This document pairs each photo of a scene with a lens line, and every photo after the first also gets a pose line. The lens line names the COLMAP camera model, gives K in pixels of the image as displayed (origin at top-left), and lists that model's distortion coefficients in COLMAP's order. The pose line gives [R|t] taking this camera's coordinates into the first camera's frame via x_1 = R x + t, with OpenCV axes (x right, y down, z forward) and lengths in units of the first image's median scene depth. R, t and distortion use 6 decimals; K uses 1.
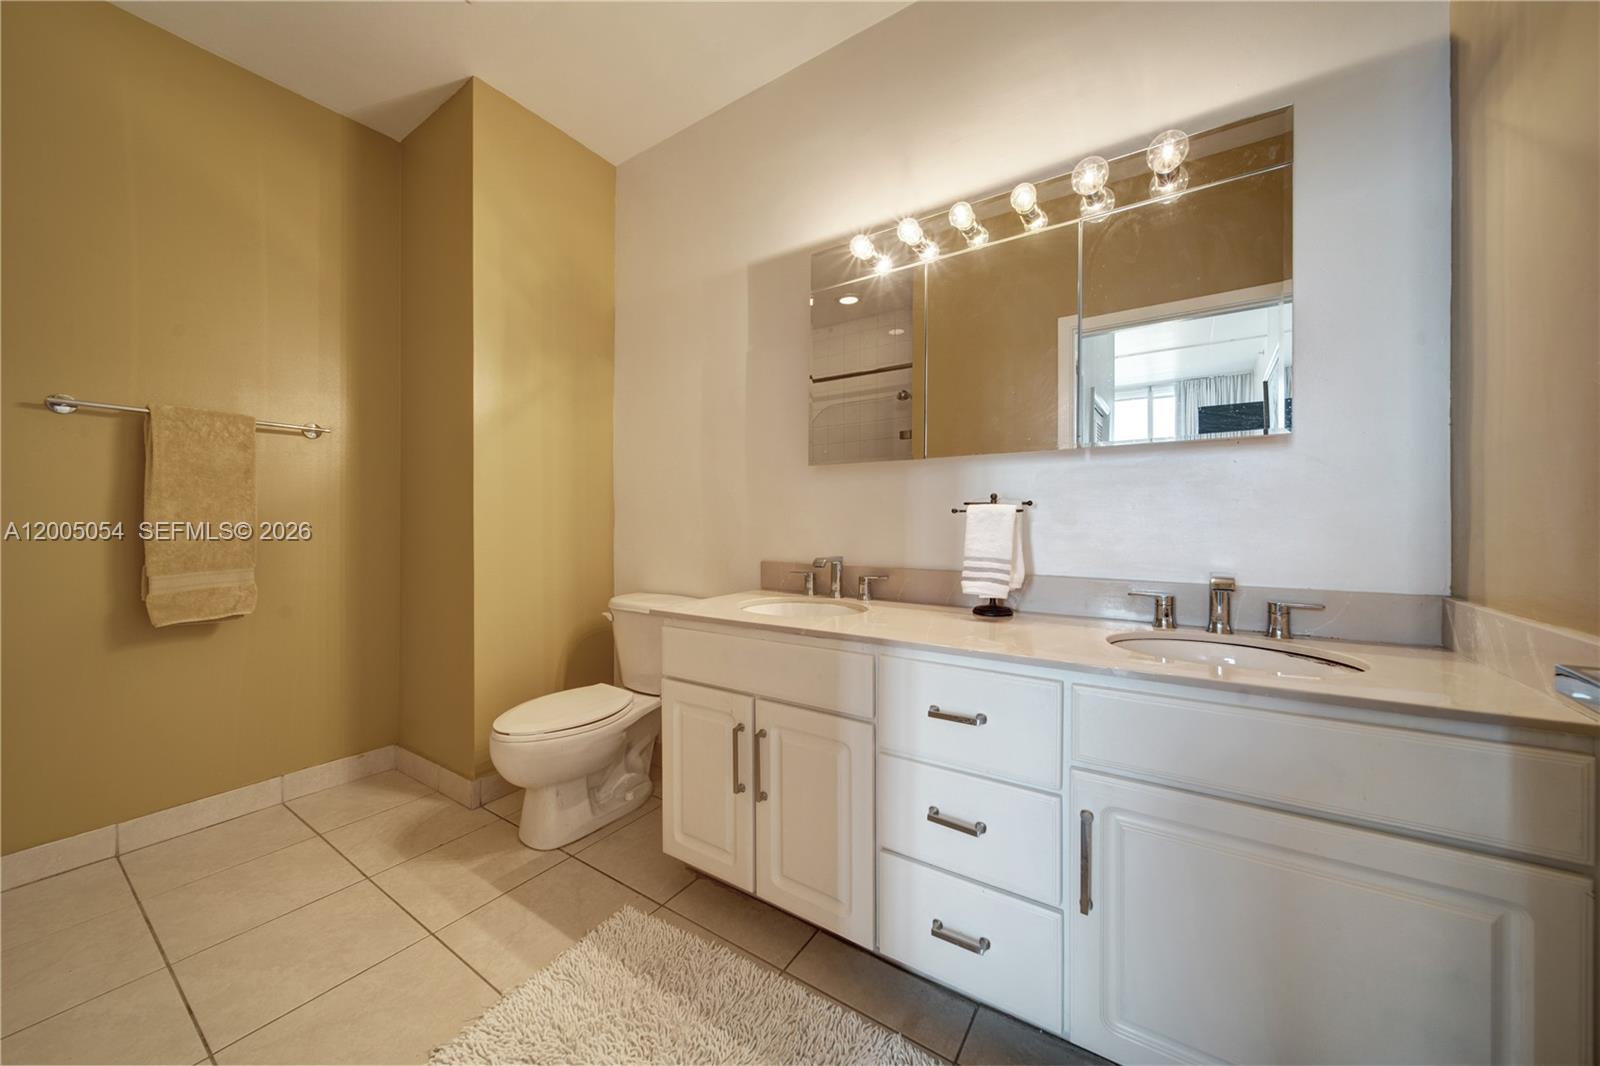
lens RADIAL K [[583.8, 0, 795.3], [0, 583.8, 527.5], [0, 0, 1]] dist [0.001805, 0.000311]
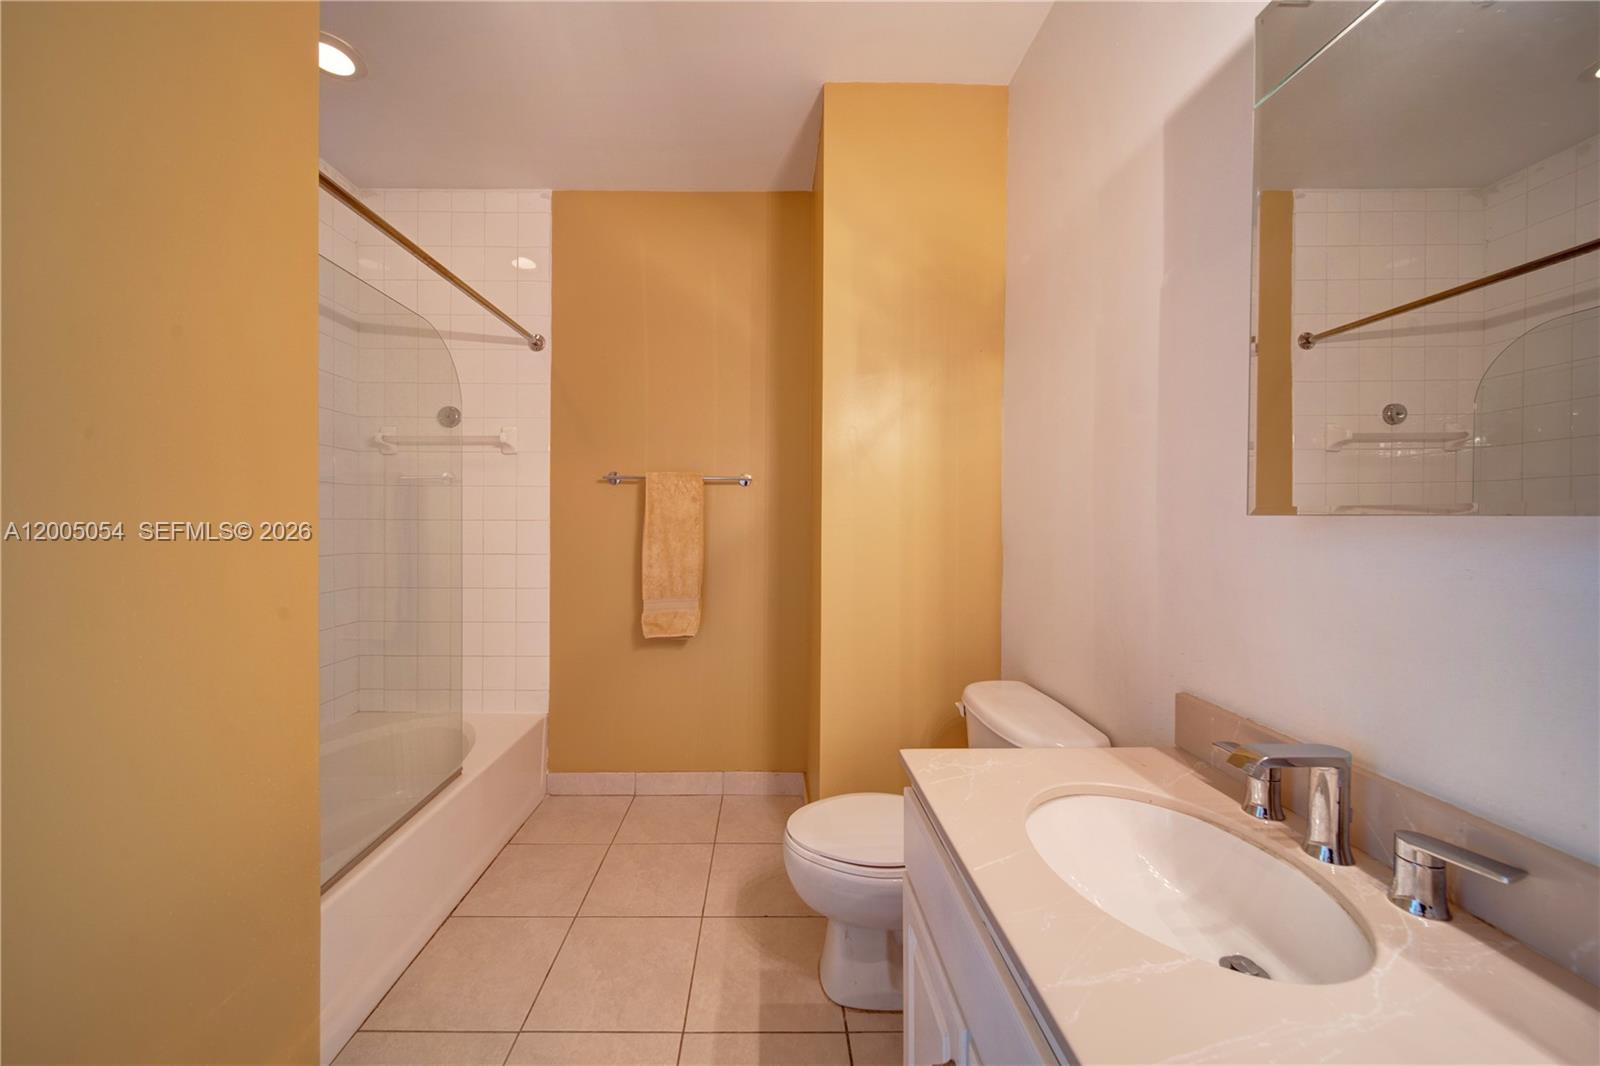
lens RADIAL K [[583.8, 0, 784.2], [0, 583.8, 522.5], [0, 0, 1]] dist [0.001805, 0.000311]
pose [[0.560691, 0.010983, -0.827952, 0.187713], [-0.006589, 0.999940, 0.008802, -0.104517], [0.827999, 0.000520, 0.560730, 0.483144]]
